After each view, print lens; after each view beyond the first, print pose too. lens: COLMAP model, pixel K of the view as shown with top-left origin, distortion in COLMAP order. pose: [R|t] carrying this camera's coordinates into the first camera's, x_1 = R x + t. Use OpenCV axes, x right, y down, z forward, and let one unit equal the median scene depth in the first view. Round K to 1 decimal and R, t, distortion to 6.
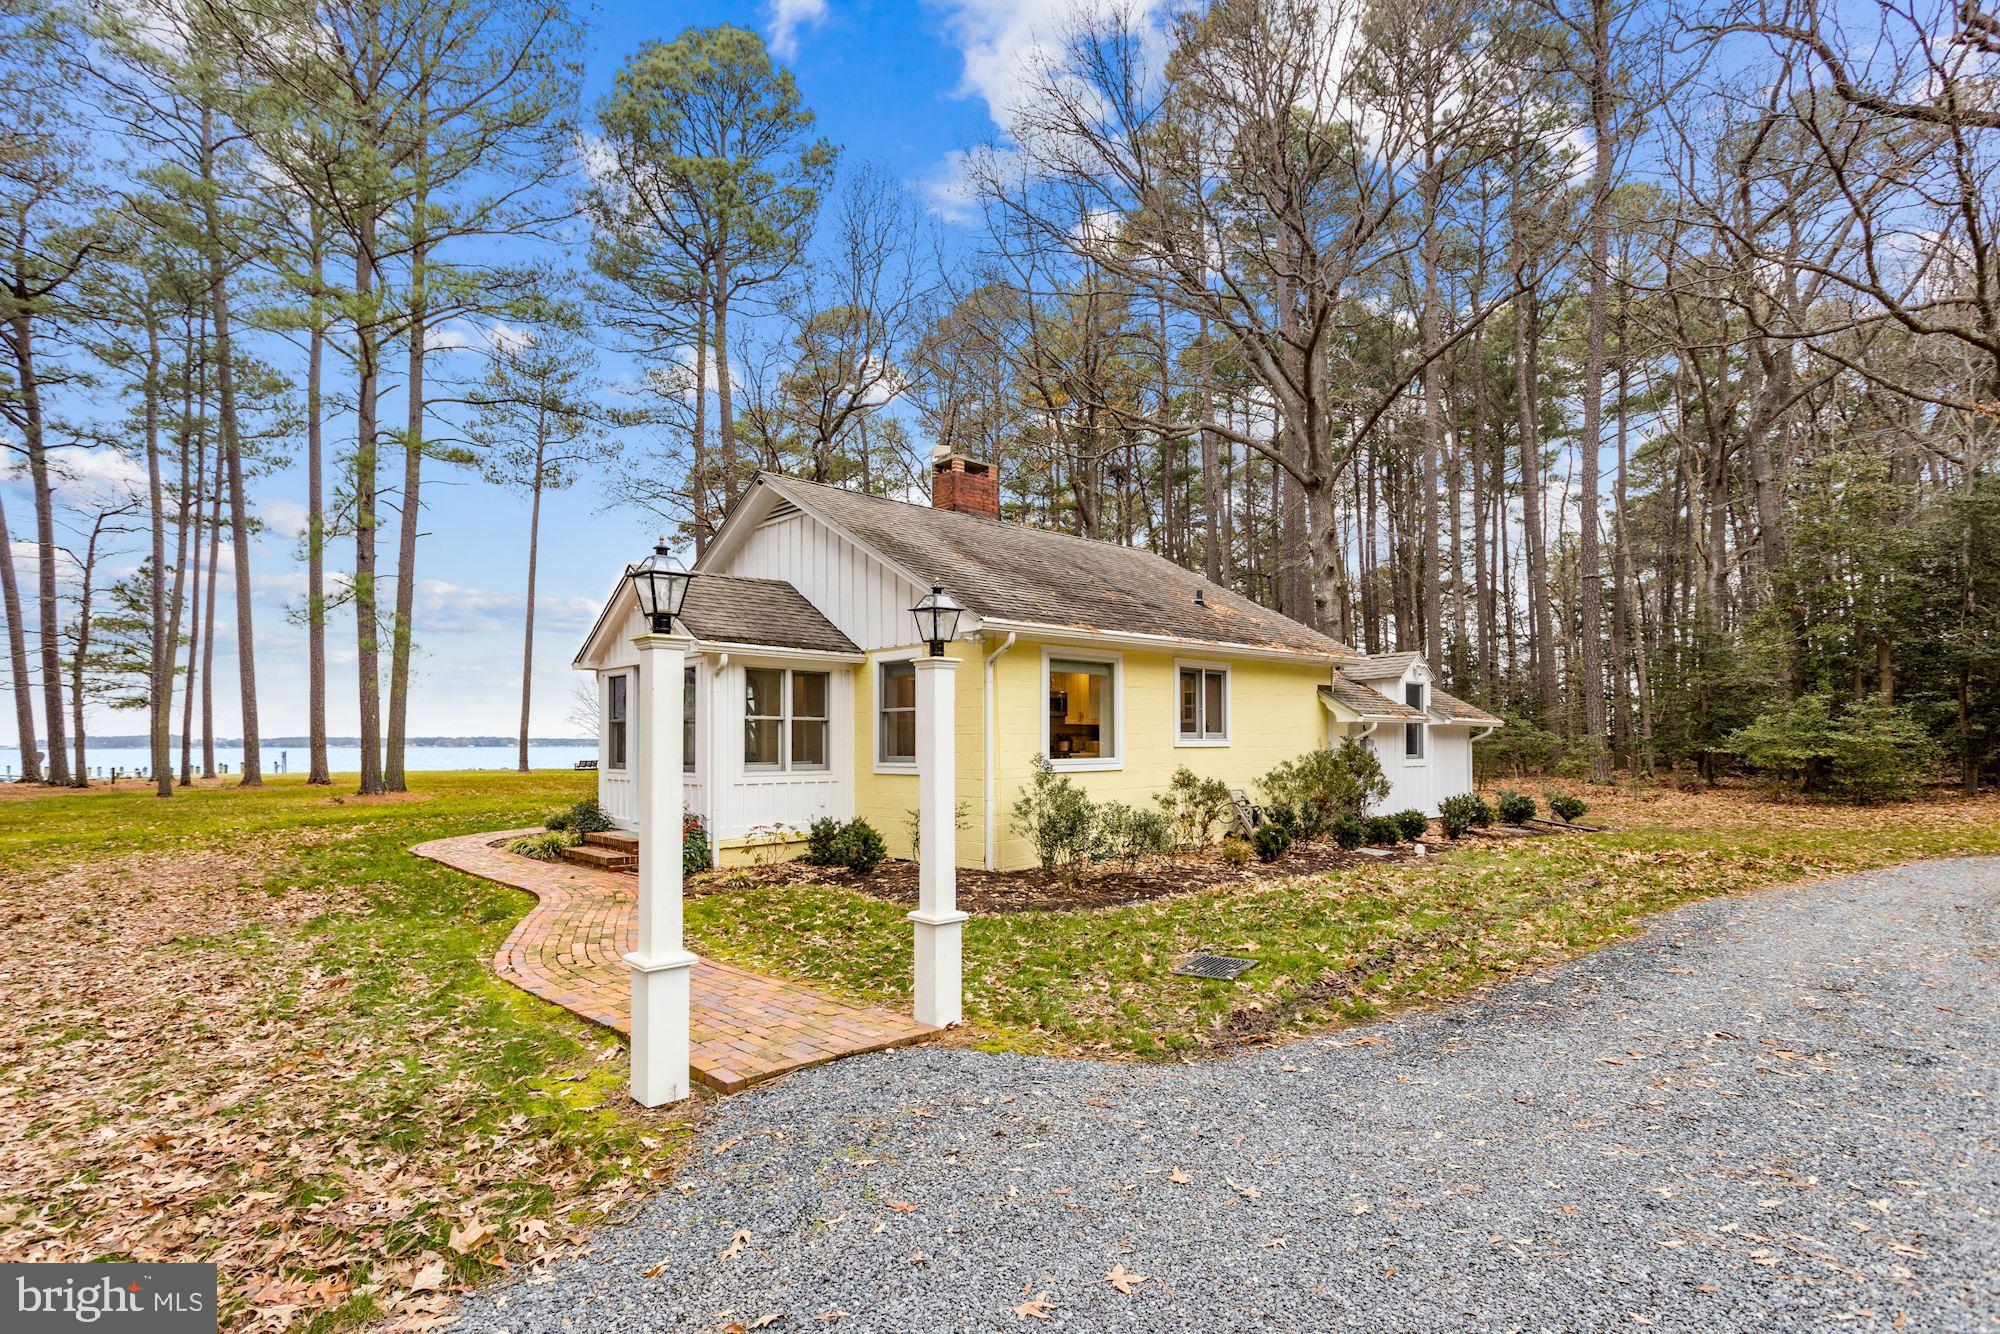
lens RADIAL K [[967.2, 0, 985.5], [0, 967.2, 733.6], [0, 0, 1]] dist [-0.011926, -0.000042]
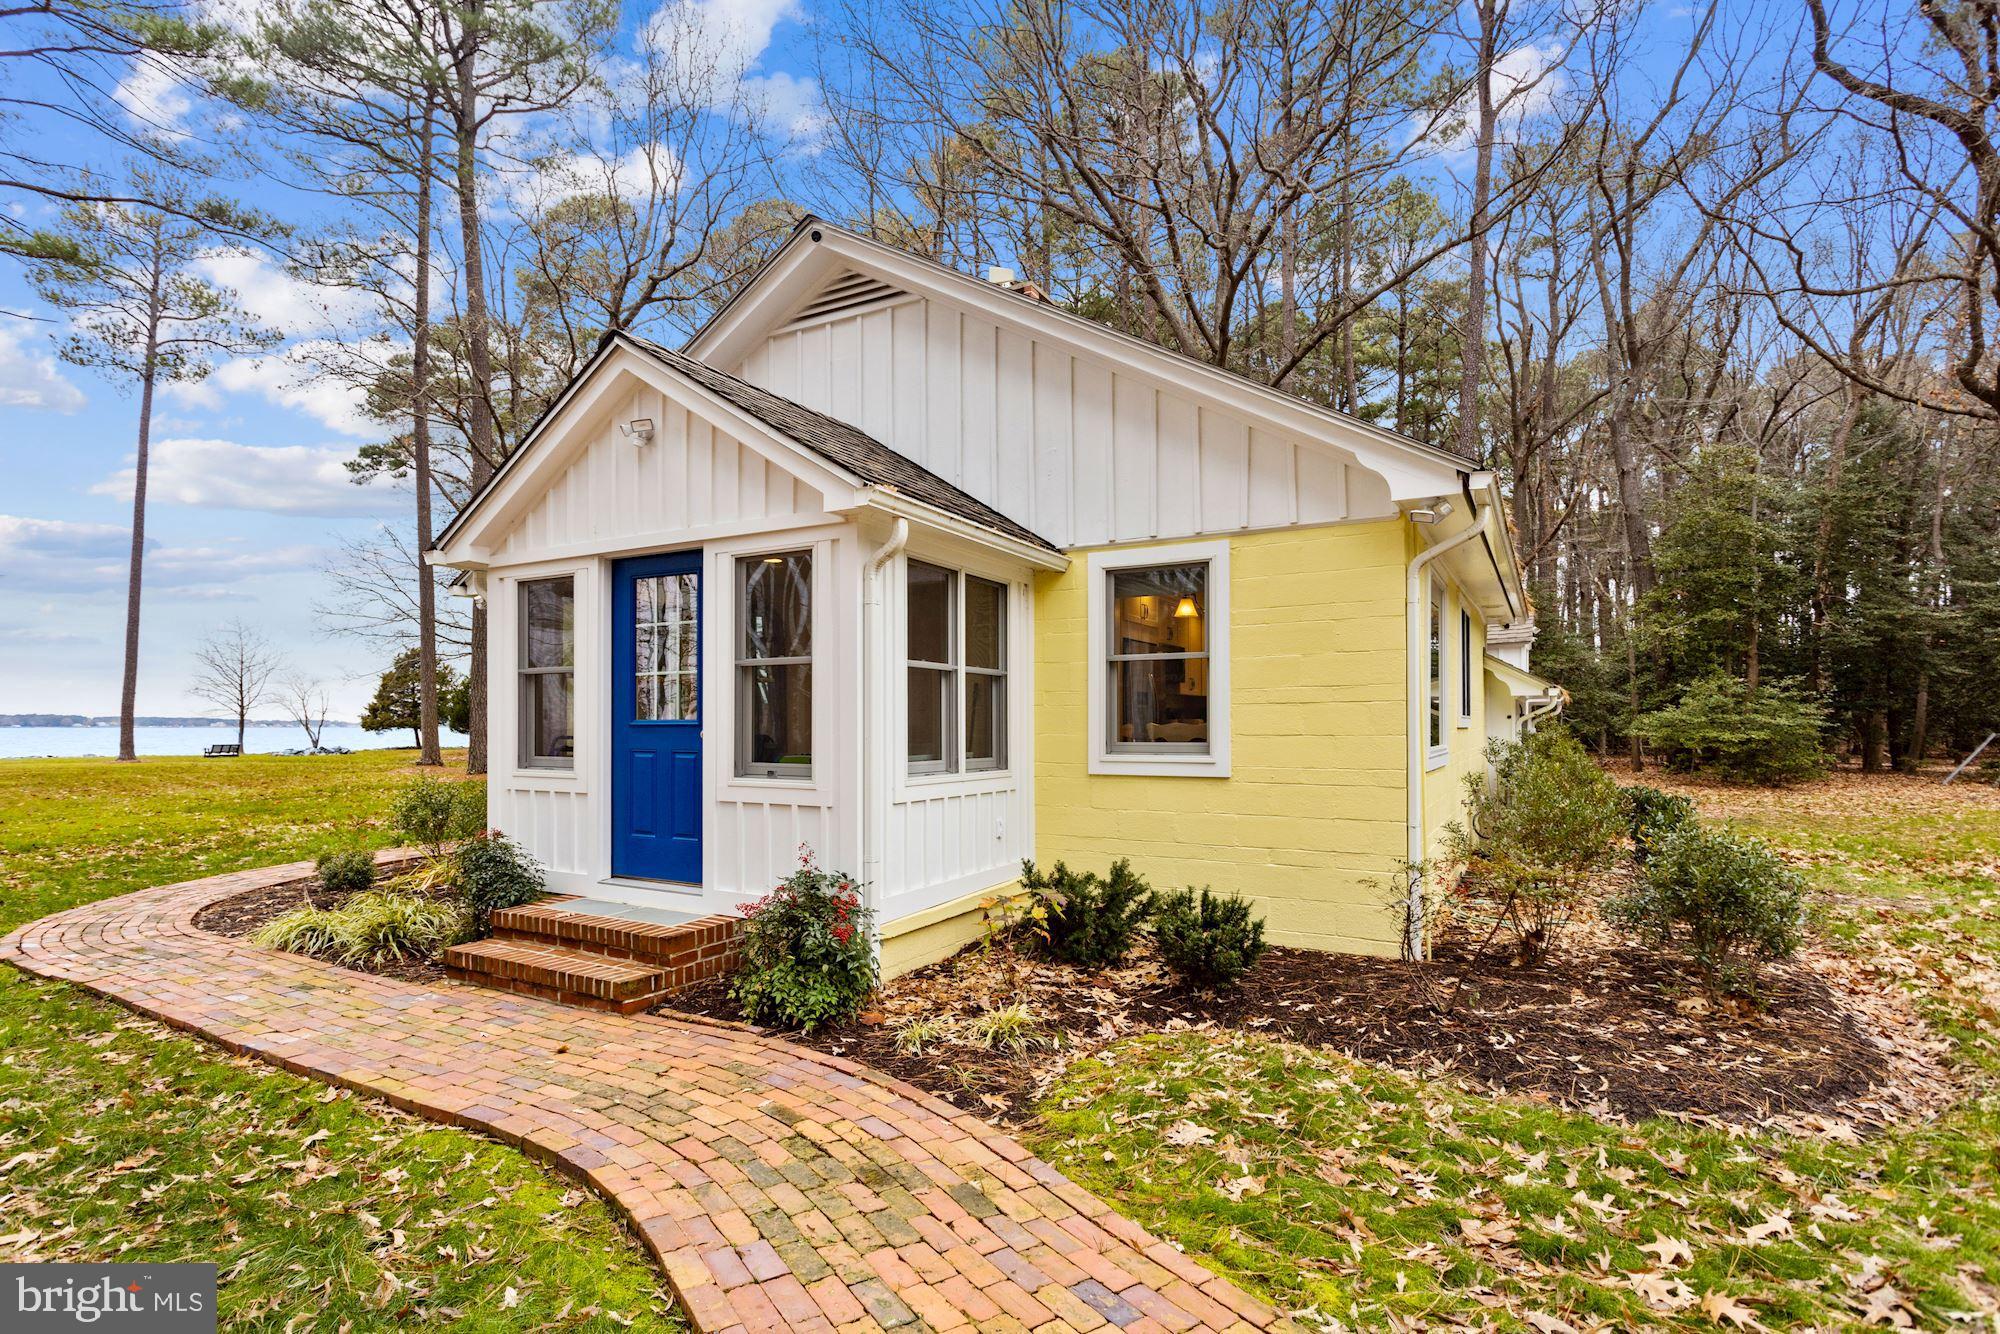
lens RADIAL K [[977.6, 0, 992.2], [0, 977.6, 725.5], [0, 0, 1]] dist [0.001452, 0.000190]
pose [[0.957553, 0.002936, 0.288241, -0.251887], [-0.005924, 0.999937, 0.009495, 0.006957], [-0.288196, -0.010799, 0.957511, 0.378083]]
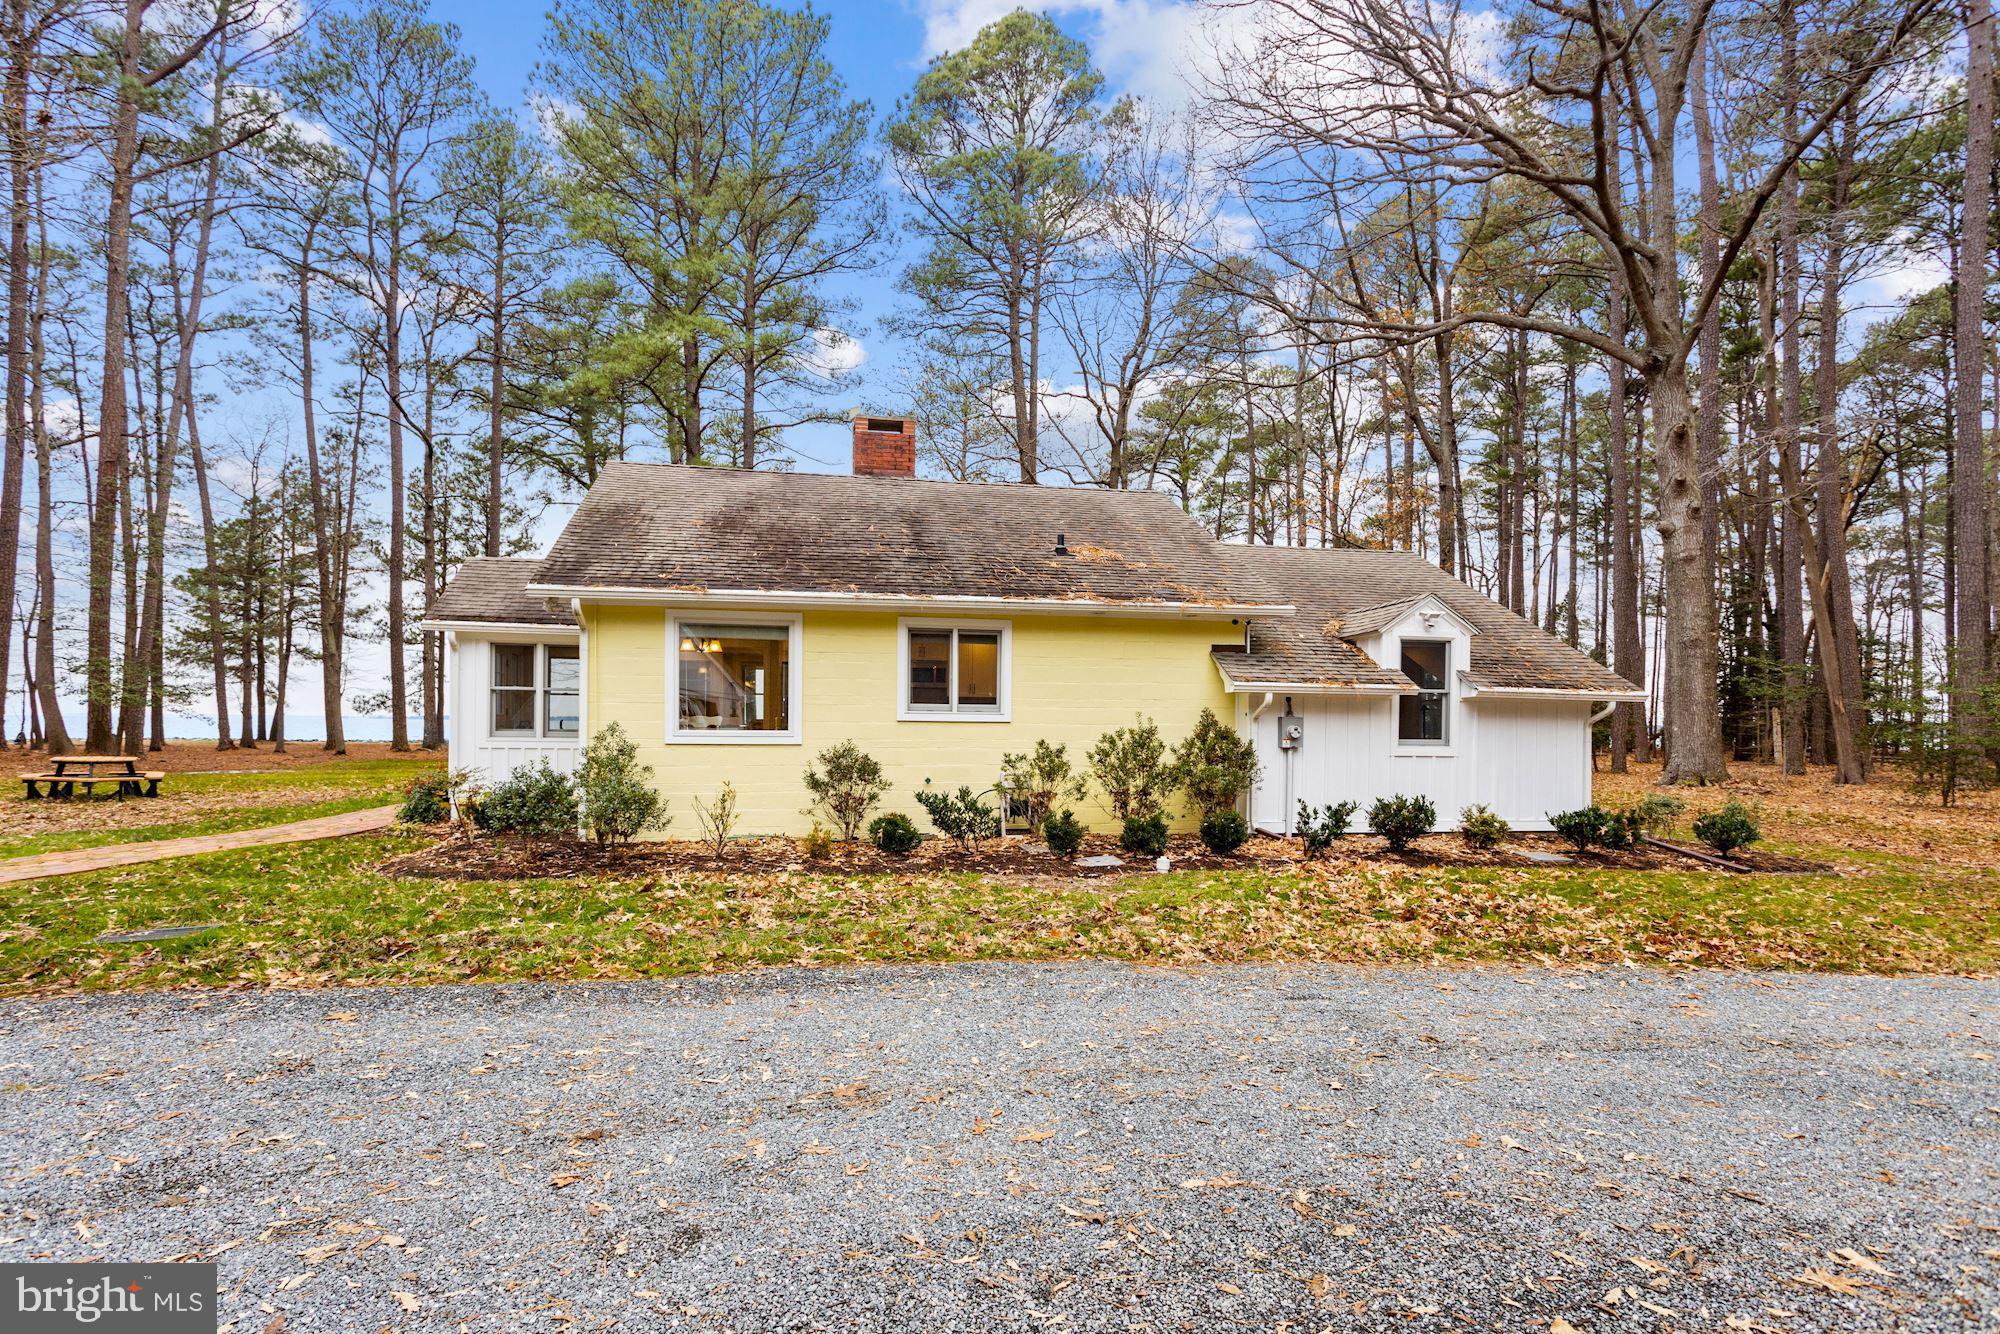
lens RADIAL K [[977.6, 0, 992.2], [0, 977.6, 725.5], [0, 0, 1]] dist [0.001452, 0.000190]
pose [[0.856863, 0.013001, -0.515379, 0.596291], [-0.007829, 0.999895, 0.012207, 0.006360], [0.515484, -0.006424, 0.856875, 0.238840]]
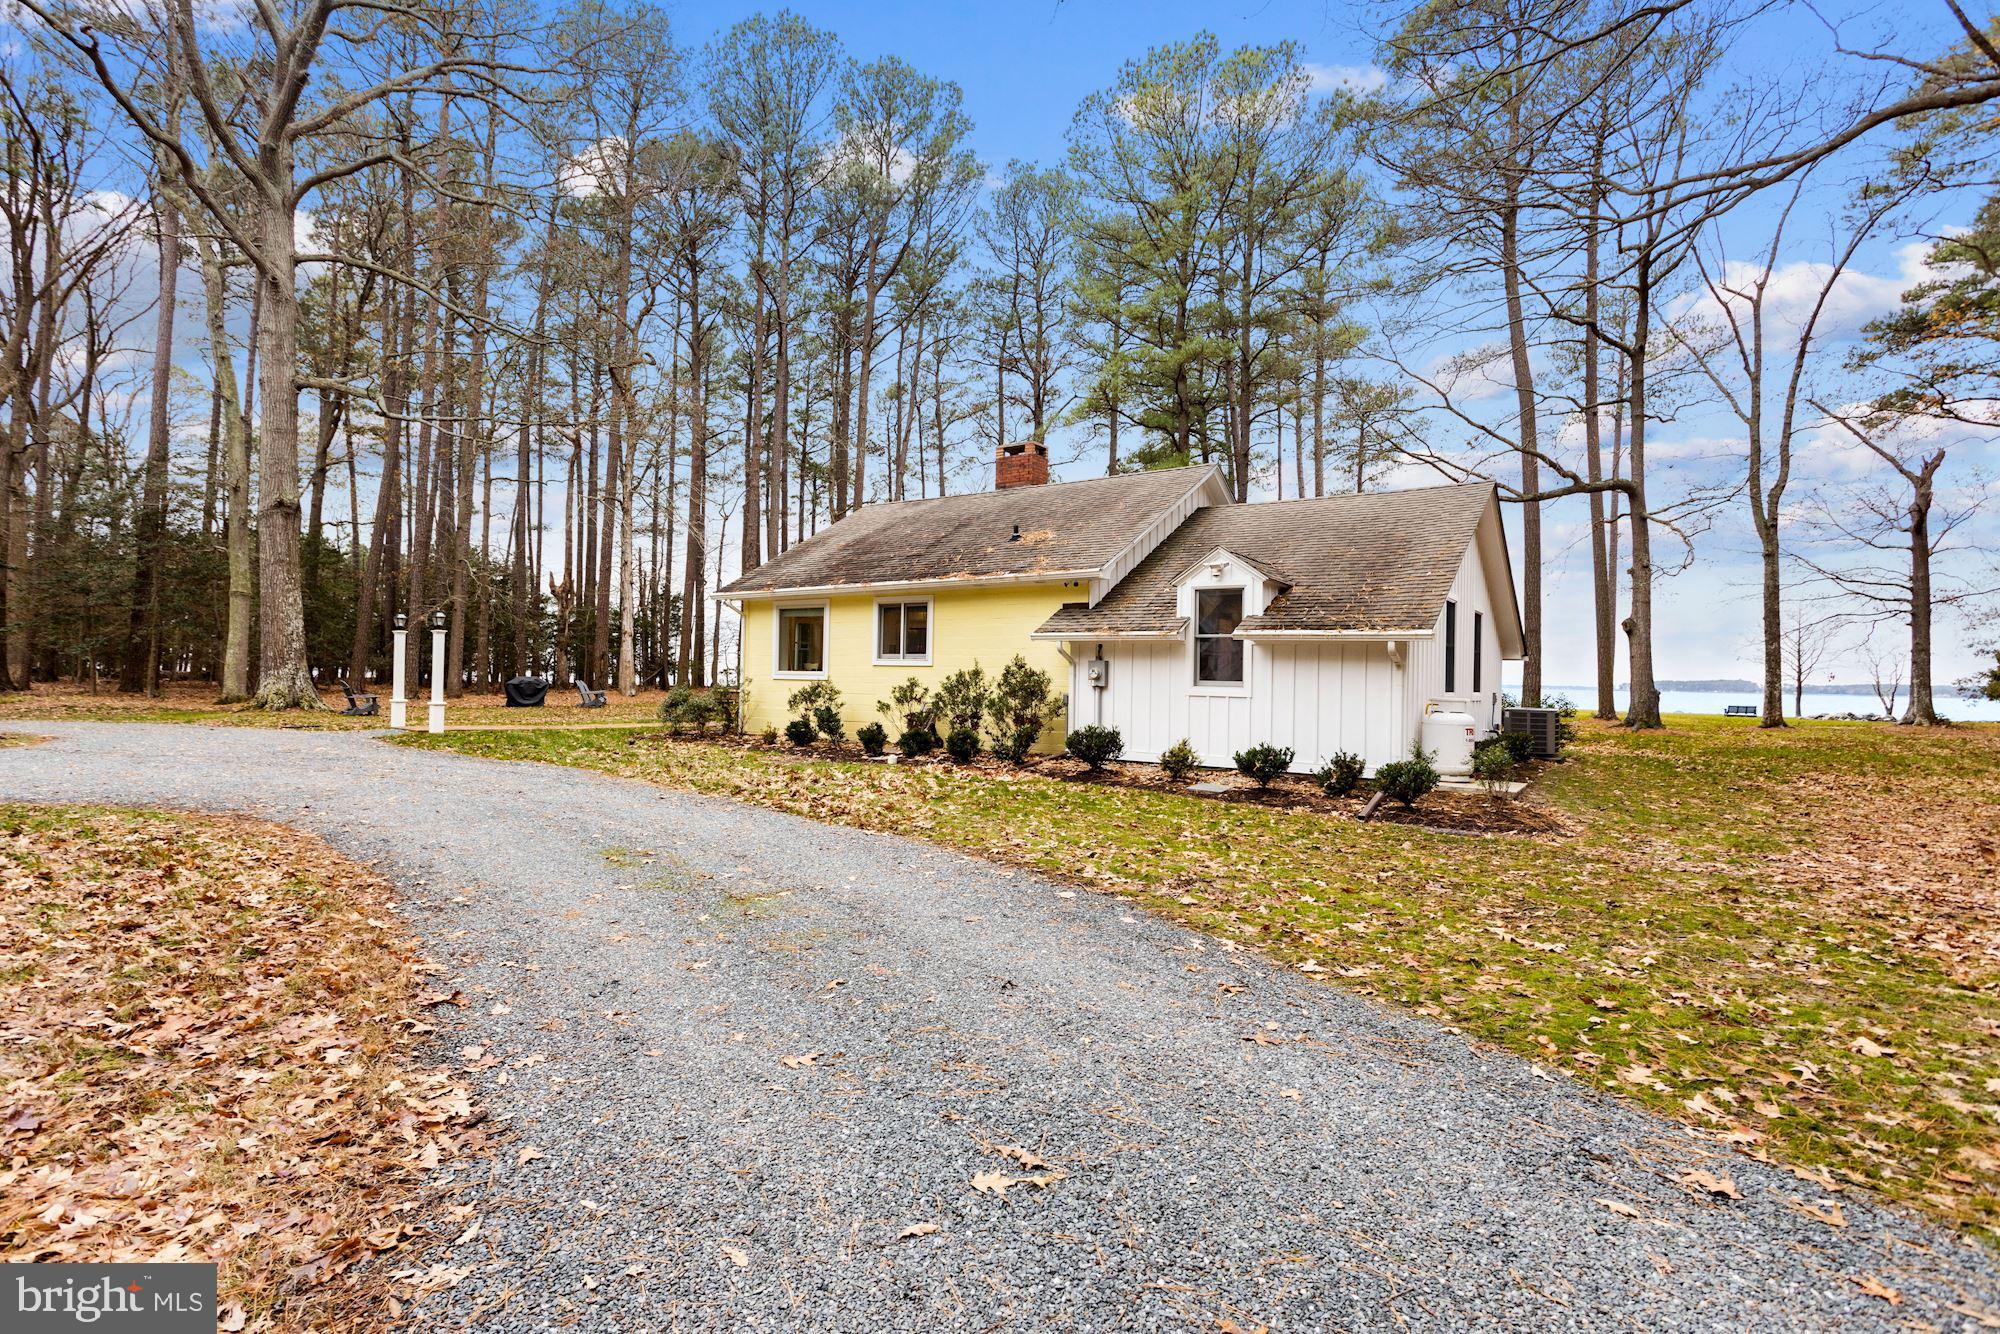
lens RADIAL K [[965.4, 0, 1000.0], [0, 965.4, 667.0], [0, 0, 1]] dist [0.003458, 0.001244]
pose [[0.214910, -0.002475, -0.976631, 1.270615], [-0.010388, 0.999934, -0.004820, 0.018548], [0.976579, 0.011181, 0.214871, 0.728726]]
